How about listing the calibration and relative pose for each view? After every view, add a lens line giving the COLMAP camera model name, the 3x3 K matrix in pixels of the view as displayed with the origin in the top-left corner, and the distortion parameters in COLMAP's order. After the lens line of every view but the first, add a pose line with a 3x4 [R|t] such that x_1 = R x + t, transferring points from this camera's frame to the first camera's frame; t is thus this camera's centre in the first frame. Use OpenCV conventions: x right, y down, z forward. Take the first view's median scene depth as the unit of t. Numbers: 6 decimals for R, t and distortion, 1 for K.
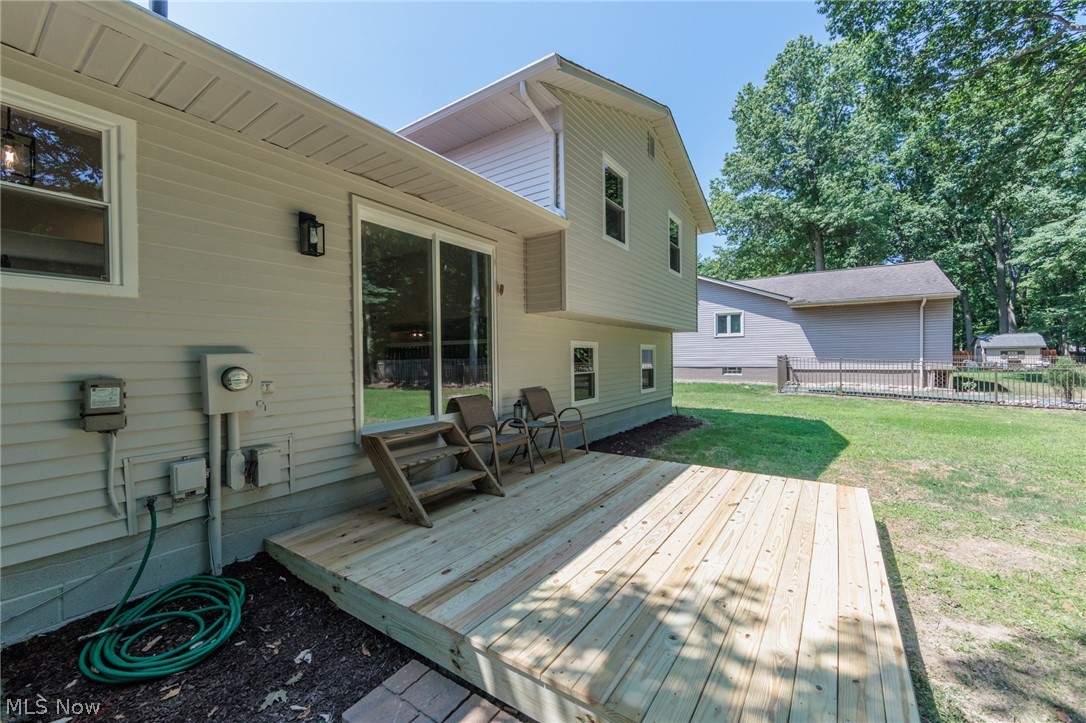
lens RADIAL K [[423.9, 0, 545.2], [0, 423.9, 360.9], [0, 0, 1]] dist [-0.003080, -0.000033]
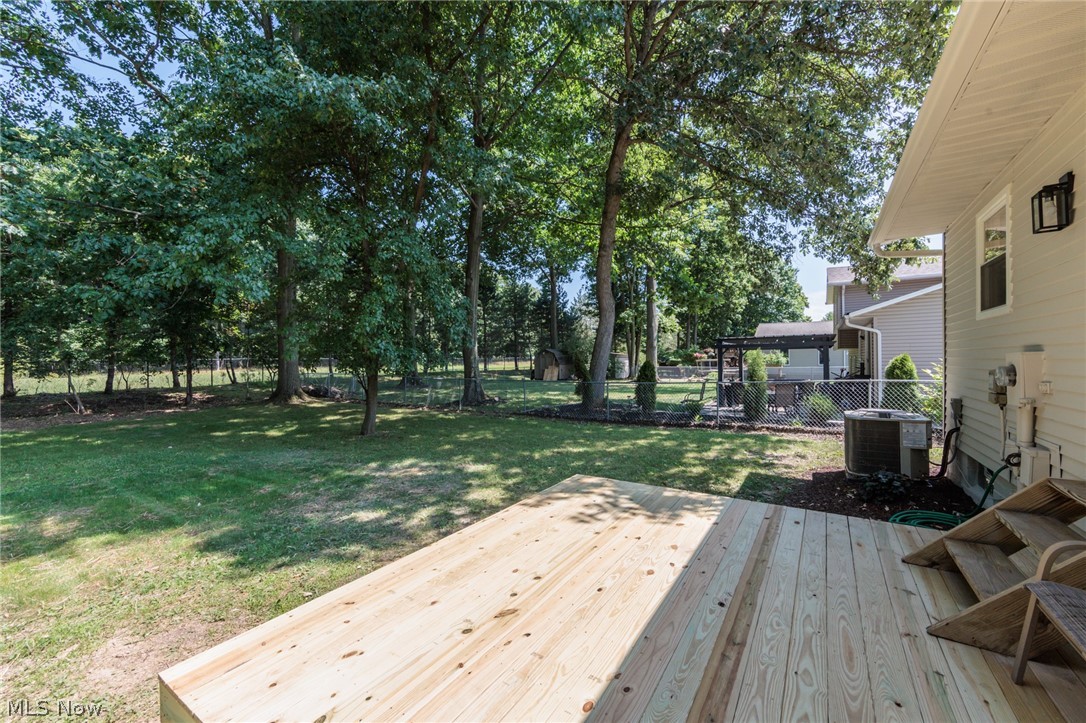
lens RADIAL K [[423.9, 0, 545.2], [0, 423.9, 360.9], [0, 0, 1]] dist [-0.003080, -0.000033]
pose [[-0.999744, 0.014680, -0.017235, 0.649363], [0.014539, 0.999860, 0.008328, -0.038445], [0.017355, 0.008075, -0.999817, 2.629488]]
